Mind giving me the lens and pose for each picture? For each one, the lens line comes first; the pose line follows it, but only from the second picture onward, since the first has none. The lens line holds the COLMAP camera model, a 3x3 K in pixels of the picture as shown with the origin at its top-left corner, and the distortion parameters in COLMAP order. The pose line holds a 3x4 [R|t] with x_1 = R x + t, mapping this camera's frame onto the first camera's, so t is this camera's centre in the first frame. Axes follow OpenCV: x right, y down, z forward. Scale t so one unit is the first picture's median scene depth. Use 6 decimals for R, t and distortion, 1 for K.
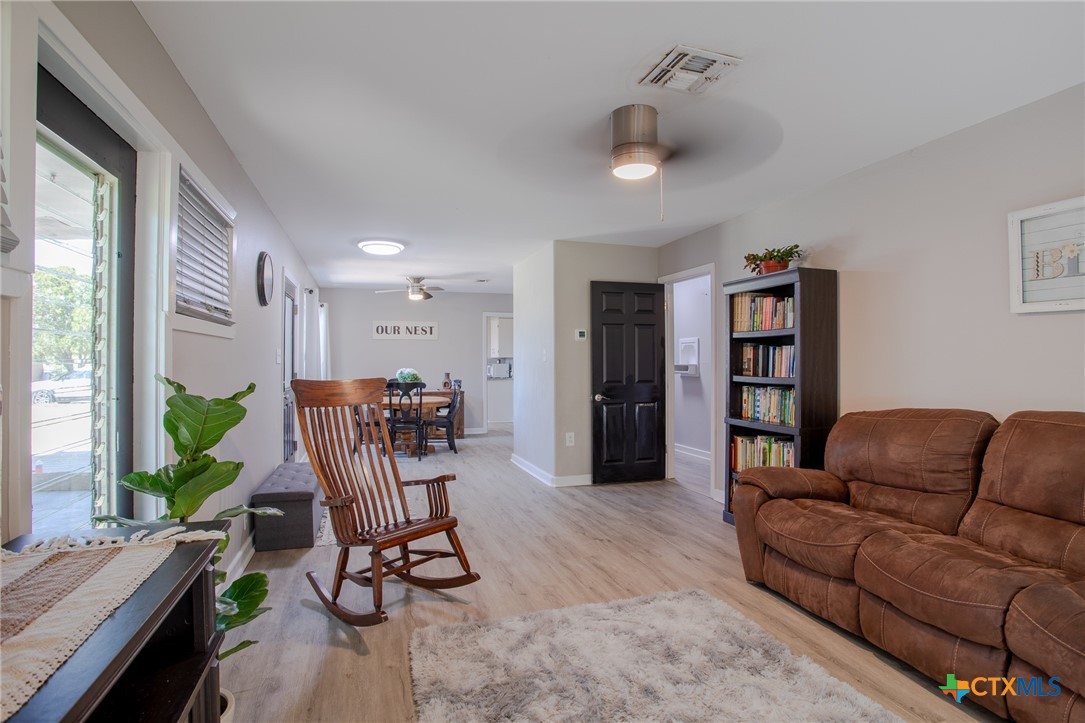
lens RADIAL K [[533.9, 0, 532.6], [0, 533.9, 351.0], [0, 0, 1]] dist [-0.082077, 0.036497]
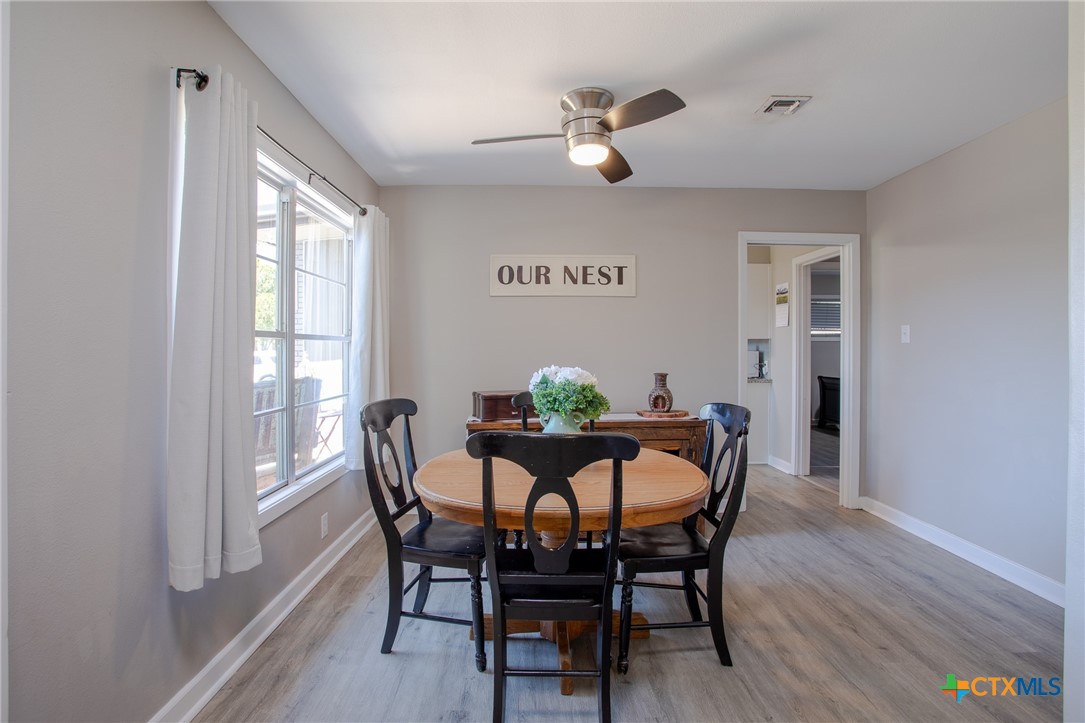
lens RADIAL K [[533.9, 0, 532.6], [0, 533.9, 351.0], [0, 0, 1]] dist [-0.082077, 0.036497]
pose [[0.954051, 0.003003, -0.299628, -0.132301], [0.004306, 0.999709, 0.023730, 0.013346], [0.299613, -0.023930, 0.953761, 0.577920]]
